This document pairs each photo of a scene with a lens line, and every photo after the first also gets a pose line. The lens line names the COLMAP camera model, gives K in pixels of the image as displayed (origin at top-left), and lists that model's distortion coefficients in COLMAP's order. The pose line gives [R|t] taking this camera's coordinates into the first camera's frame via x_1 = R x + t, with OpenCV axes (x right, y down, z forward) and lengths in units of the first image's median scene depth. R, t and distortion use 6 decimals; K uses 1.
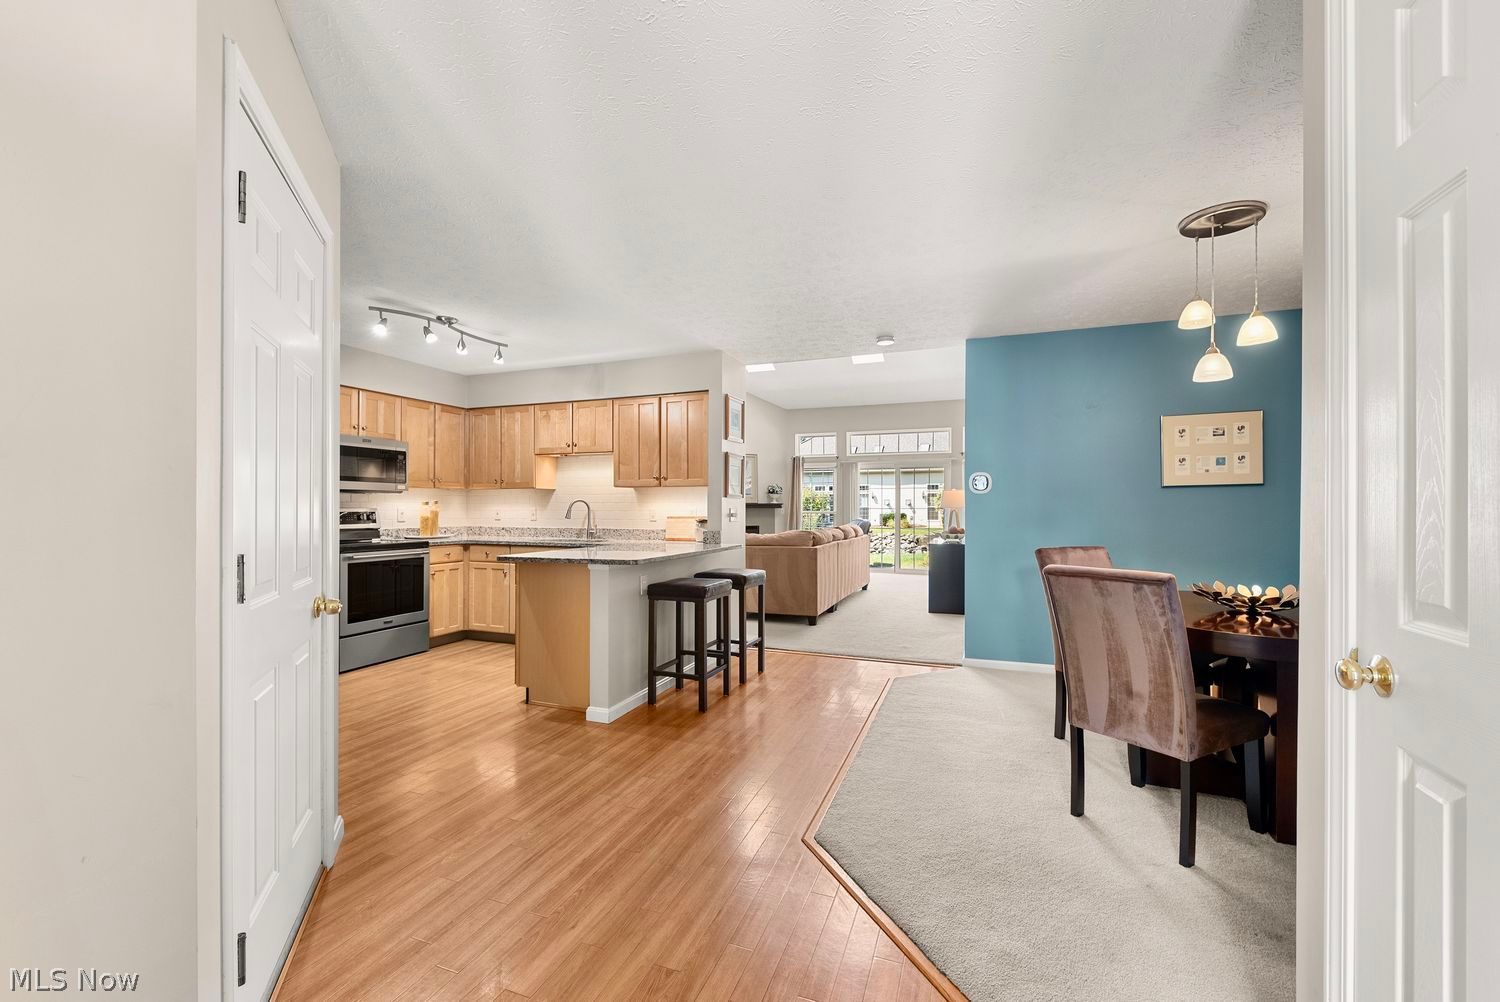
lens RADIAL K [[615.9, 0, 745.6], [0, 615.9, 507.0], [0, 0, 1]] dist [0.003834, -0.003213]
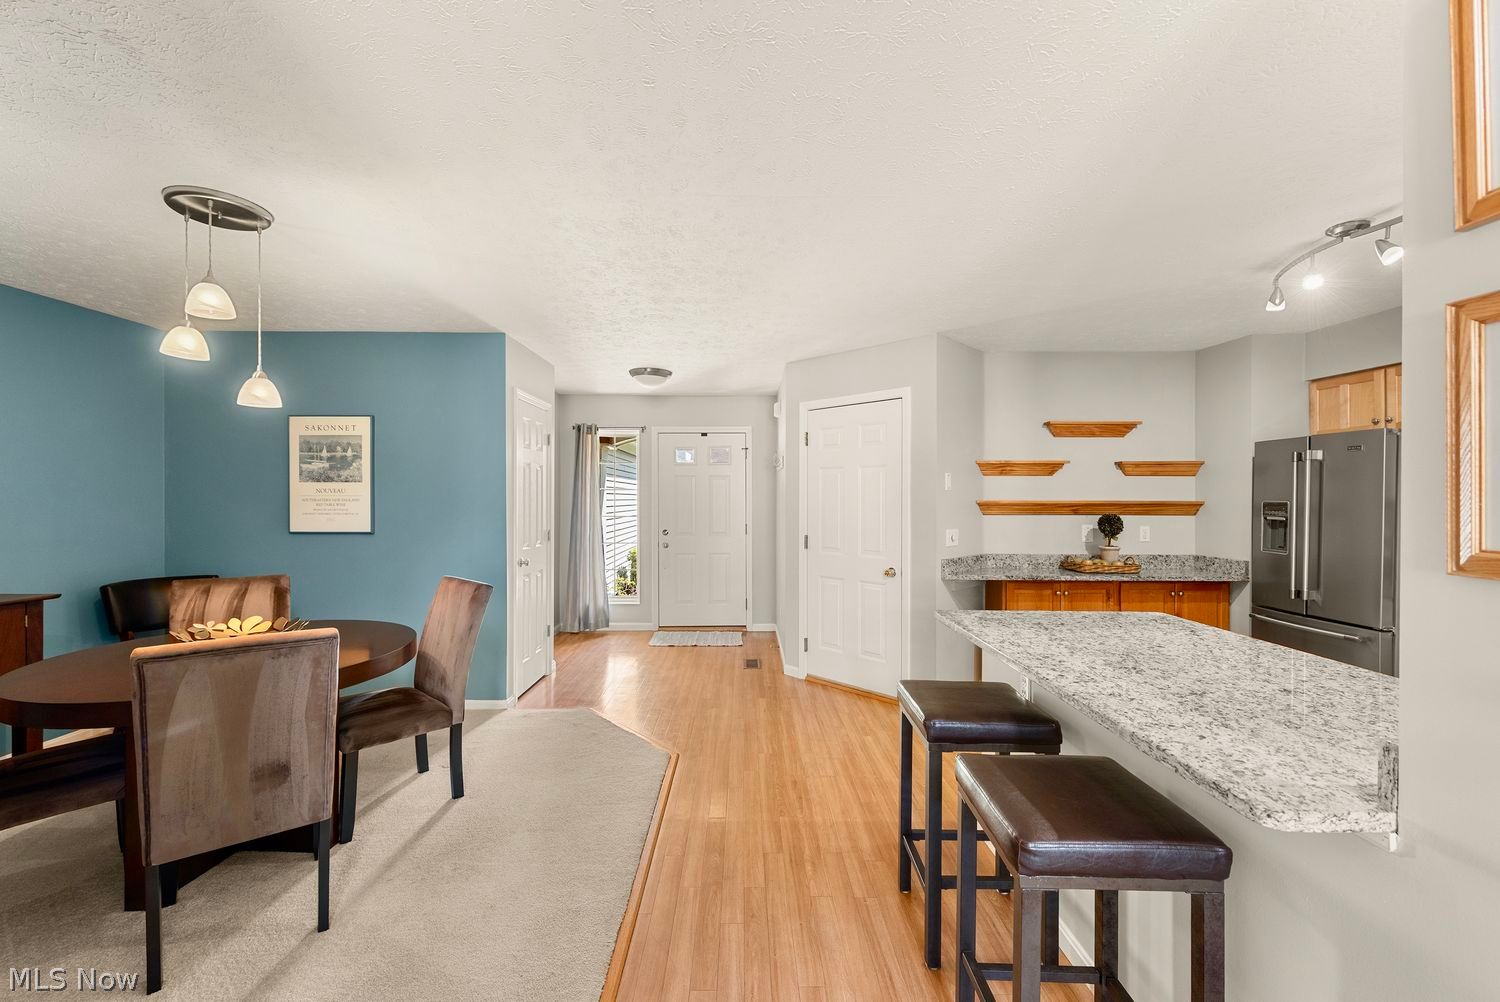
lens RADIAL K [[594.3, 0, 749.1], [0, 594.3, 500.5], [0, 0, 1]] dist [-0.002390, -0.002146]
pose [[-0.931100, -0.002355, -0.364756, 0.198155], [-0.001978, 0.999997, -0.001406, -0.032200], [0.364758, -0.000588, -0.931102, 1.038206]]
